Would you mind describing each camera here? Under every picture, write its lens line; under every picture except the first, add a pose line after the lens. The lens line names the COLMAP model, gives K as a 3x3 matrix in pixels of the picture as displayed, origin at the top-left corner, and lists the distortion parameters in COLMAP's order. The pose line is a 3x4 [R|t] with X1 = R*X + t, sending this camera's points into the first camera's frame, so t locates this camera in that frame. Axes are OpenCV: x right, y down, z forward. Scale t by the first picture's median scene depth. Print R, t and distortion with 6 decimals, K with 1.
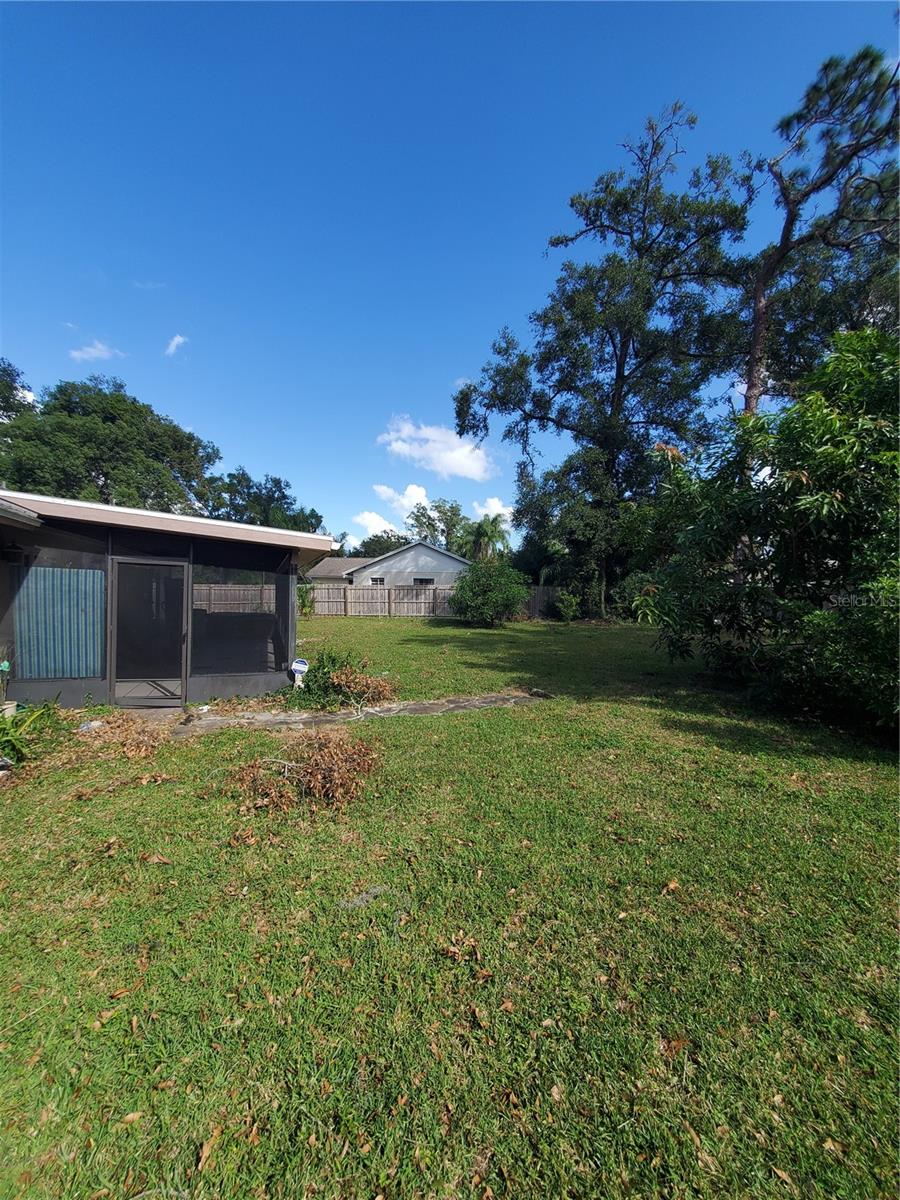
lens RADIAL K [[480.2, 0, 444.8], [0, 480.2, 600.0], [0, 0, 1]] dist [-0.001909, -0.000008]
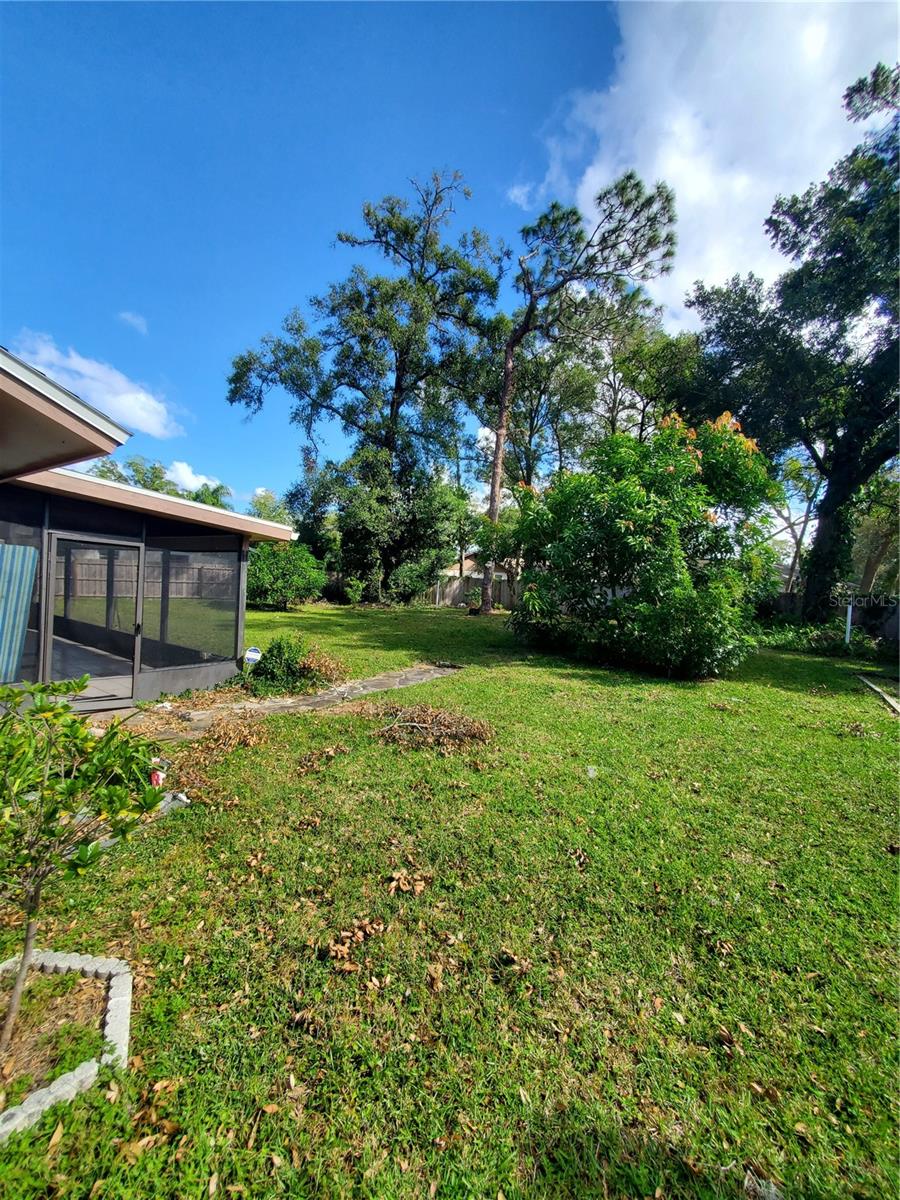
lens RADIAL K [[480.2, 0, 452.4], [0, 480.2, 598.6], [0, 0, 1]] dist [-0.001909, -0.000008]
pose [[0.823358, 0.009058, 0.567450, -0.170902], [-0.029116, 0.999230, 0.026296, -0.005004], [-0.566774, -0.038173, 0.822988, -0.015718]]
